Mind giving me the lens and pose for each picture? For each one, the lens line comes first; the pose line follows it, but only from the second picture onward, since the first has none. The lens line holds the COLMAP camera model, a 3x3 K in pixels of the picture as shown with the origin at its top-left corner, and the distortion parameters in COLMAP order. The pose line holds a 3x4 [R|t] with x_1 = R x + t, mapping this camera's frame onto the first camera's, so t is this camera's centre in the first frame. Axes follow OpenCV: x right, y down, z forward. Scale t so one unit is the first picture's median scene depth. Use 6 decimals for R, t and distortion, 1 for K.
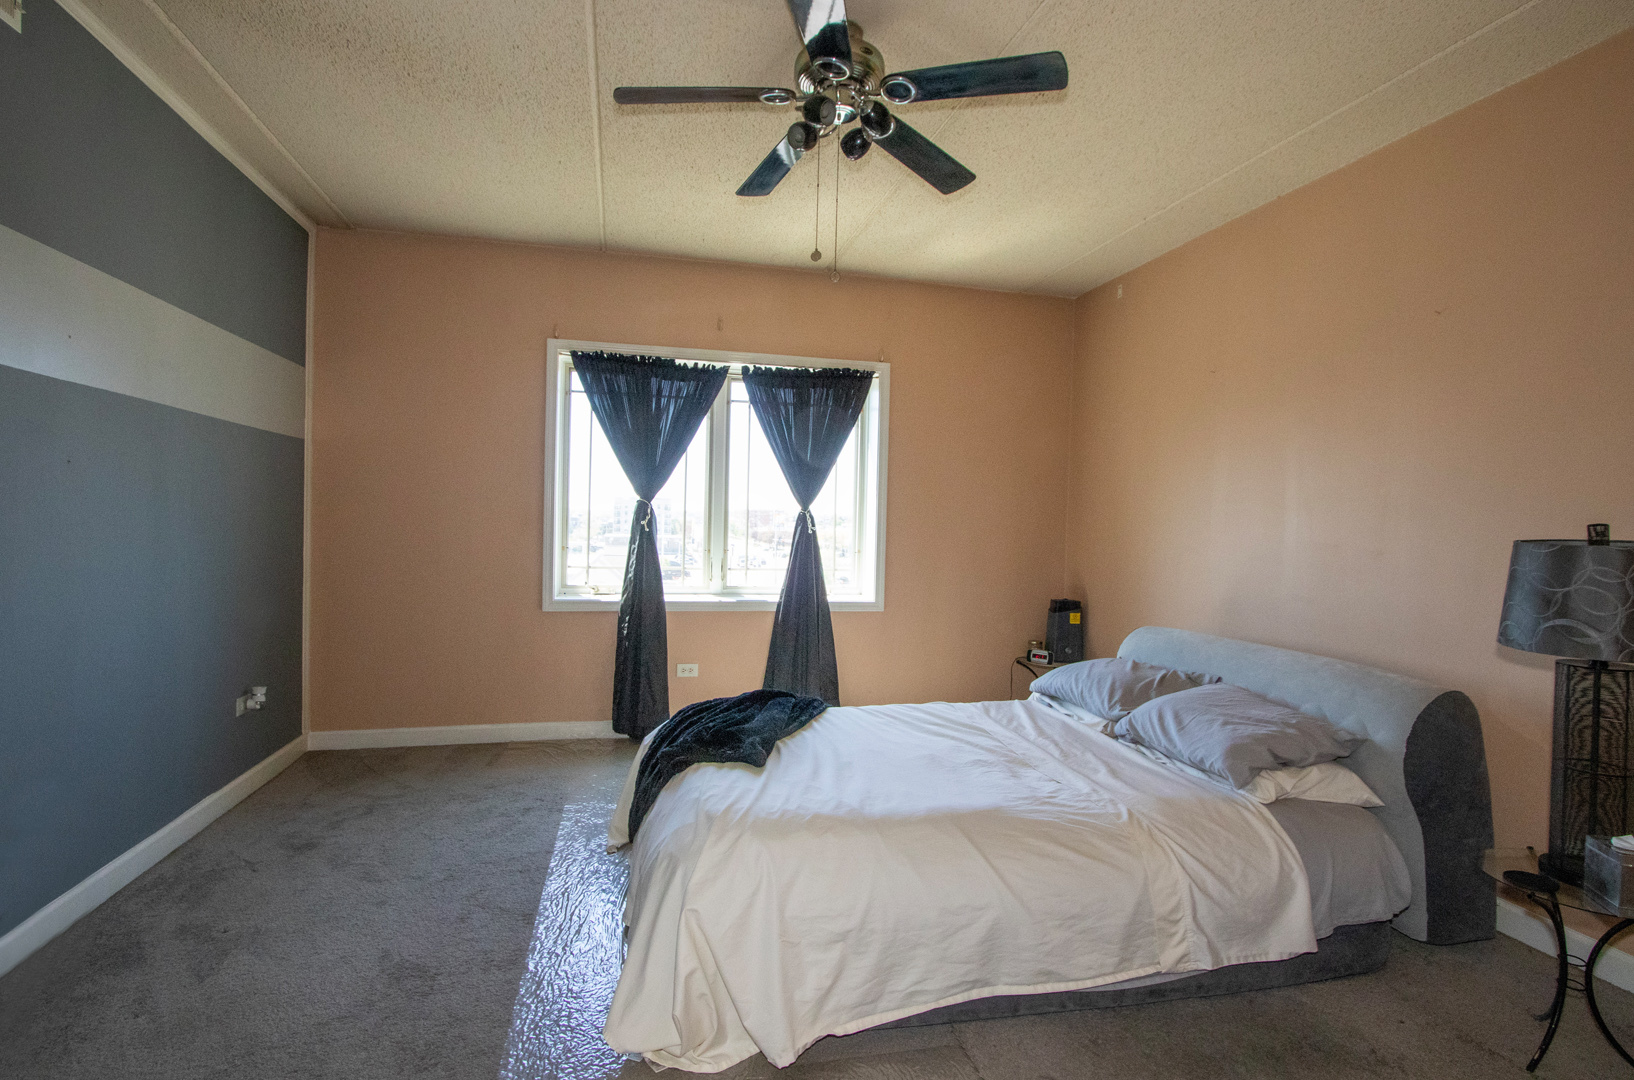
lens RADIAL K [[755.0, 0, 824.3], [0, 755.0, 535.7], [0, 0, 1]] dist [-0.012157, 0.000554]
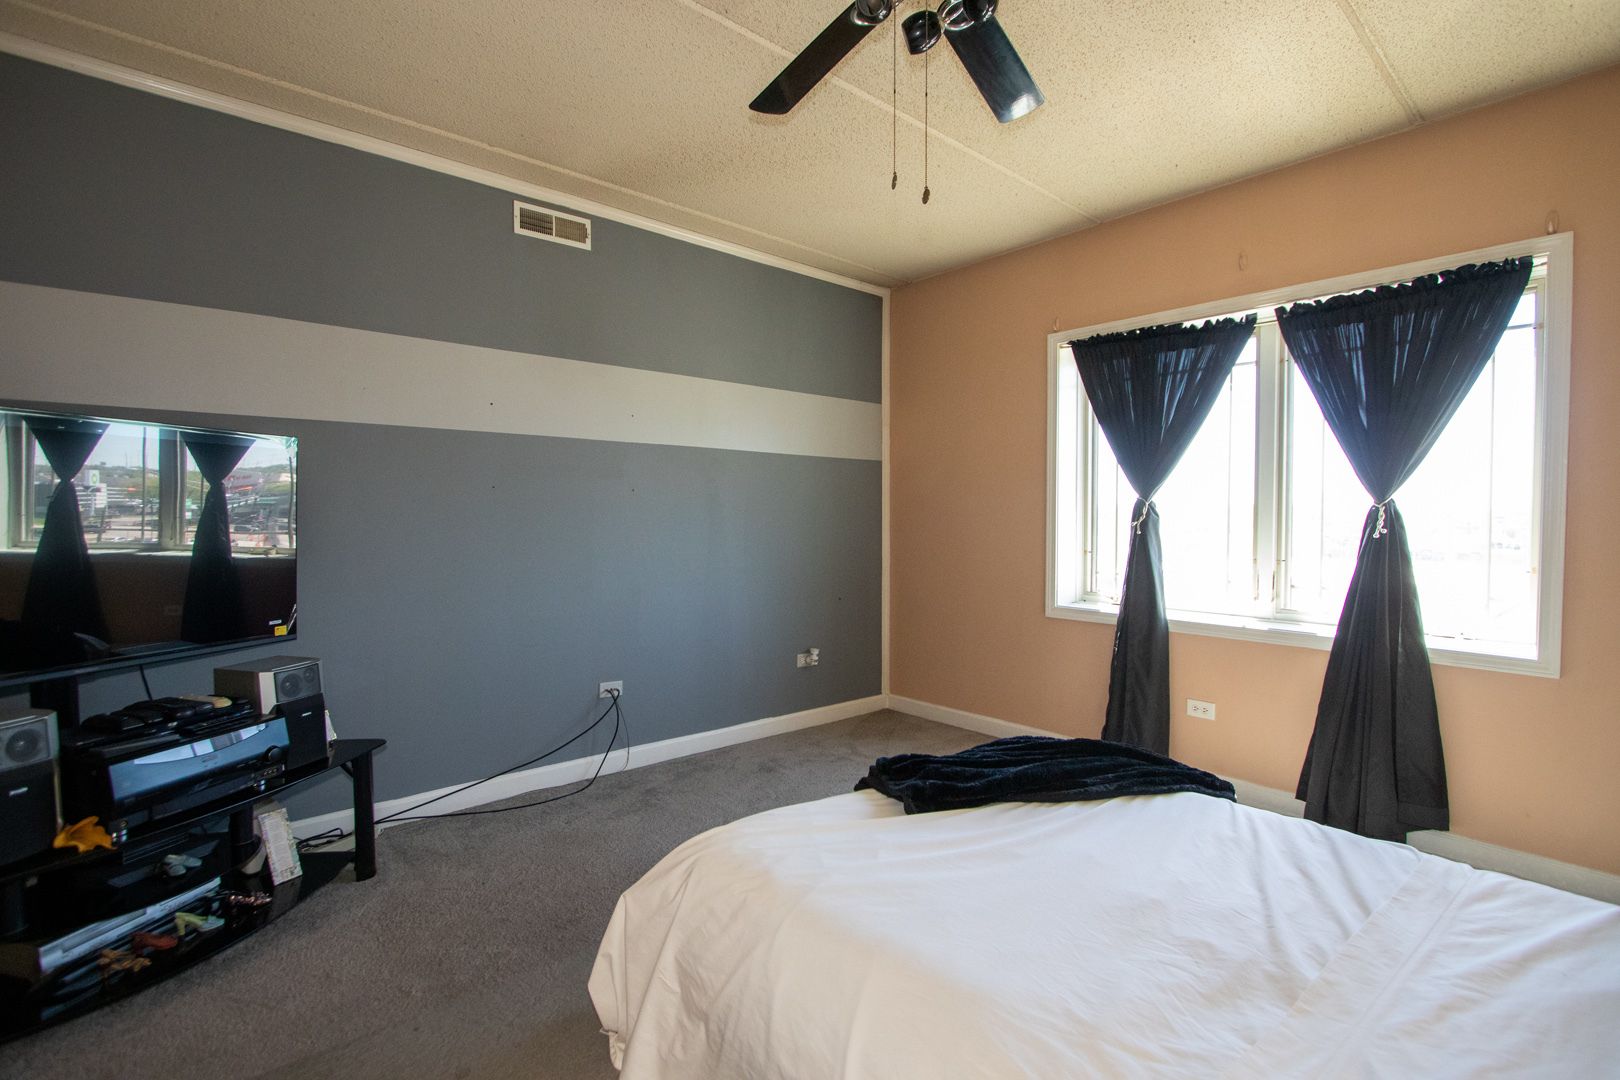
lens RADIAL K [[748.6, 0, 815.4], [0, 748.6, 537.5], [0, 0, 1]] dist [-0.012157, 0.000554]
pose [[0.469137, 0.004064, -0.883116, 0.325908], [-0.011120, 0.999937, -0.001306, 0.002975], [0.883055, 0.010433, 0.469153, 0.276719]]
